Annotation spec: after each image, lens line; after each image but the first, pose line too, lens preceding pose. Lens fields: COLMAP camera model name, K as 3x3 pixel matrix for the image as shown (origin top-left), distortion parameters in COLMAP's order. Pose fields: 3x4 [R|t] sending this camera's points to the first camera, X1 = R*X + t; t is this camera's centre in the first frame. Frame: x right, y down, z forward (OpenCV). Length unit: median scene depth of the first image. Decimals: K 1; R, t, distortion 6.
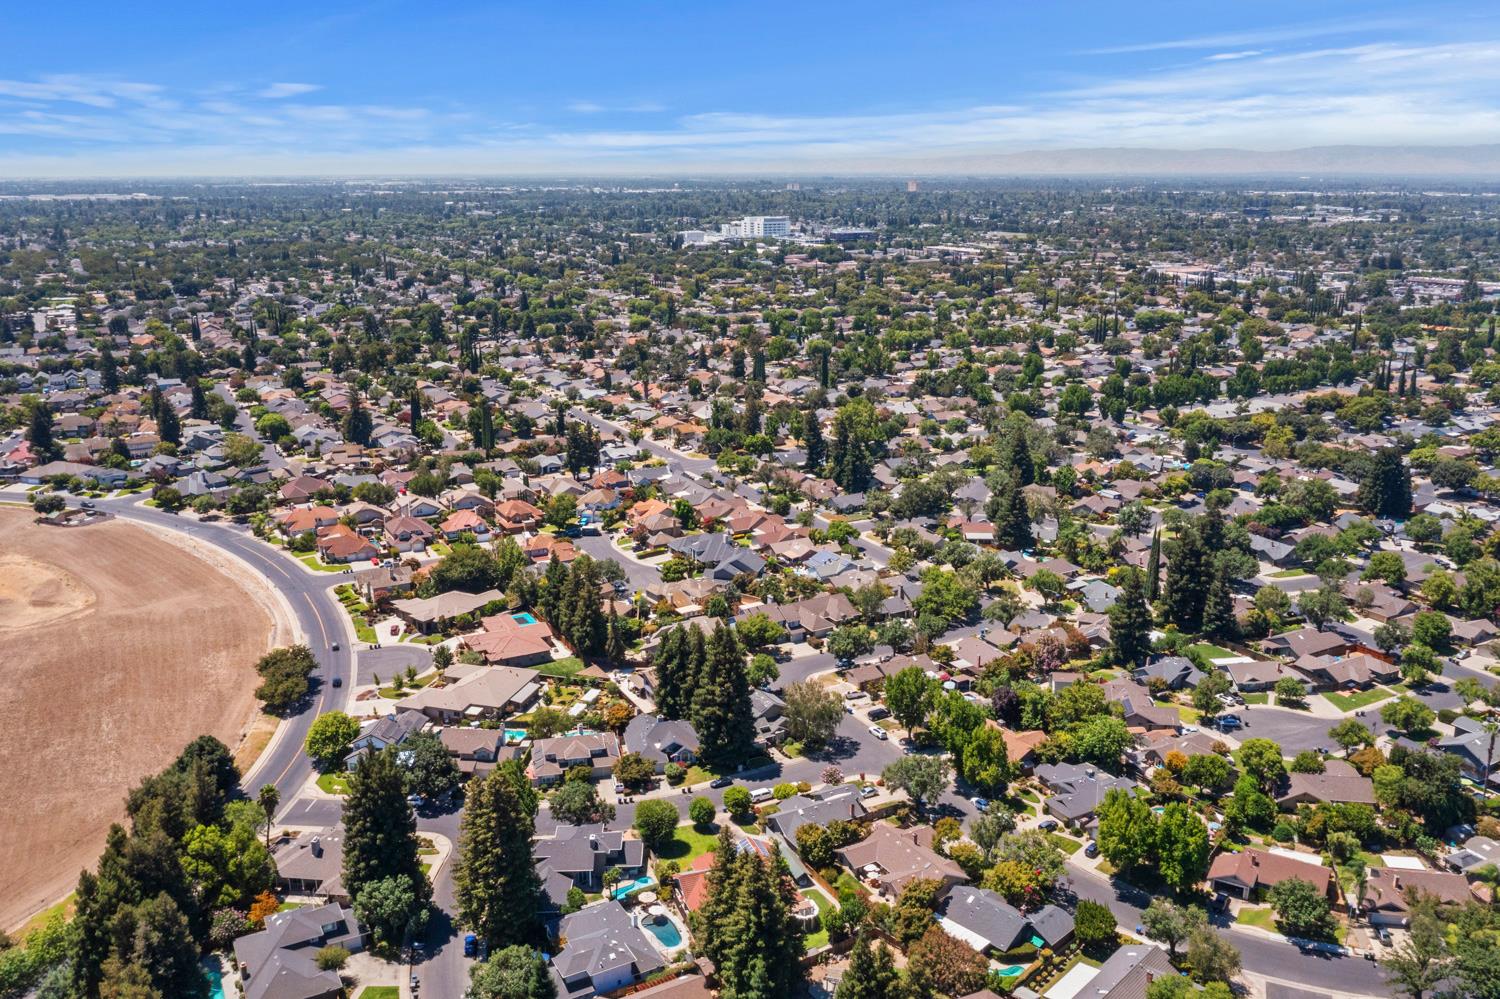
lens RADIAL K [[1354.2, 0, 816.9], [0, 1354.2, 500.1], [0, 0, 1]] dist [-0.000024, 0.003342]
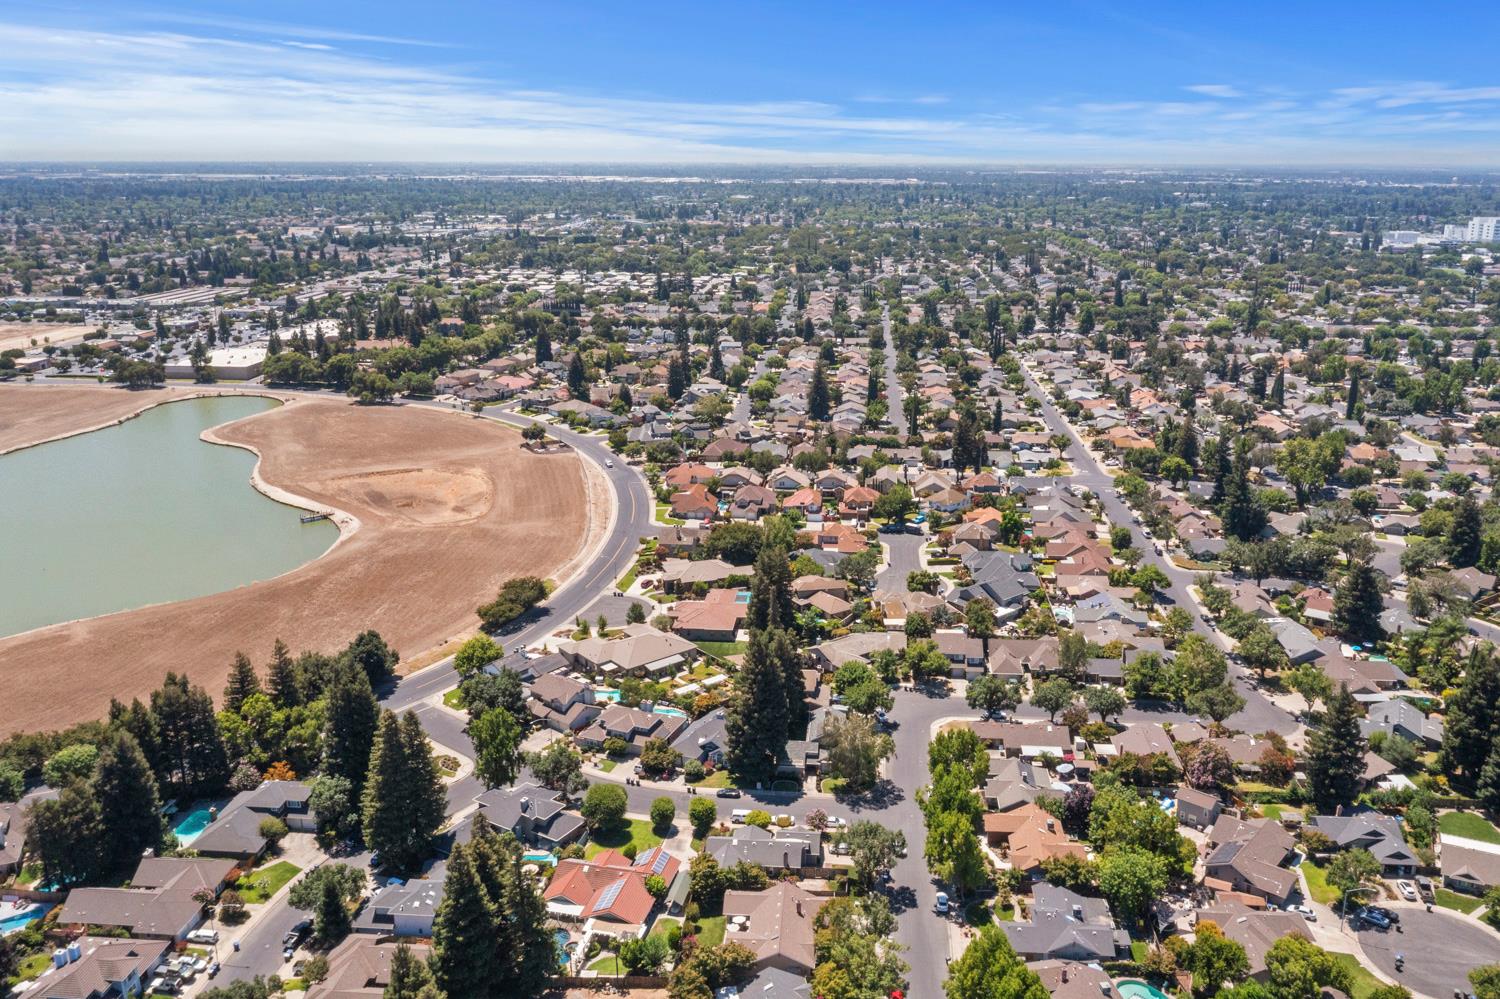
lens RADIAL K [[1354.2, 0, 816.9], [0, 1354.2, 500.1], [0, 0, 1]] dist [-0.000024, 0.003342]
pose [[0.794641, 0.153942, -0.587238, 0.361435], [-0.149618, 0.987139, 0.056314, -0.044169], [0.588354, 0.043112, 0.807453, 0.169309]]
